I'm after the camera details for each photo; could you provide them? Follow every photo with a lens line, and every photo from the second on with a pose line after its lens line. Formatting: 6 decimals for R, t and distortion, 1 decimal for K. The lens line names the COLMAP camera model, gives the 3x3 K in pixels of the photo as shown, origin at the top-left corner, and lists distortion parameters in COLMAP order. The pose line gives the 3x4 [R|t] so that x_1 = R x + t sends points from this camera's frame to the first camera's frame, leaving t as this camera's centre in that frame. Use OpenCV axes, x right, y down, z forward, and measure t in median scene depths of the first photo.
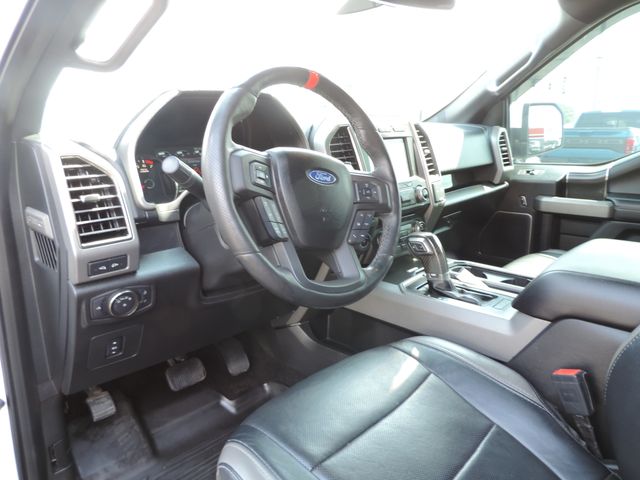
lens RADIAL K [[458.5, 0, 320.0], [0, 458.5, 240.0], [0, 0, 1]] dist [-0.017050, -0.001967]
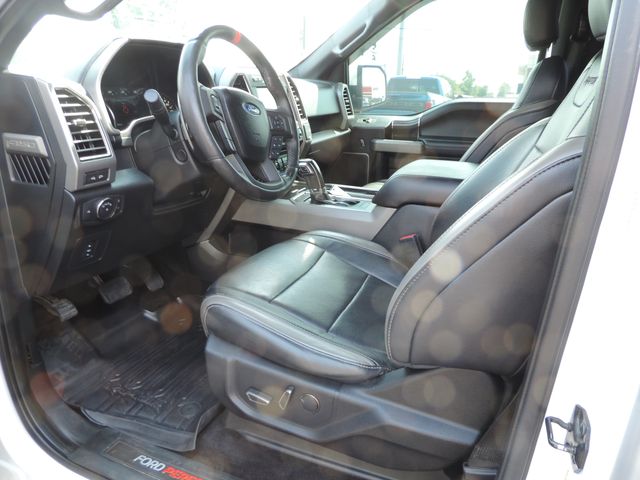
lens RADIAL K [[458.5, 0, 320.0], [0, 458.5, 240.0], [0, 0, 1]] dist [-0.017050, -0.001967]
pose [[0.933544, -0.085275, 0.348173, -0.235570], [0.057054, 0.994257, 0.090538, 0.106270], [-0.353894, -0.064656, 0.933048, -0.298542]]
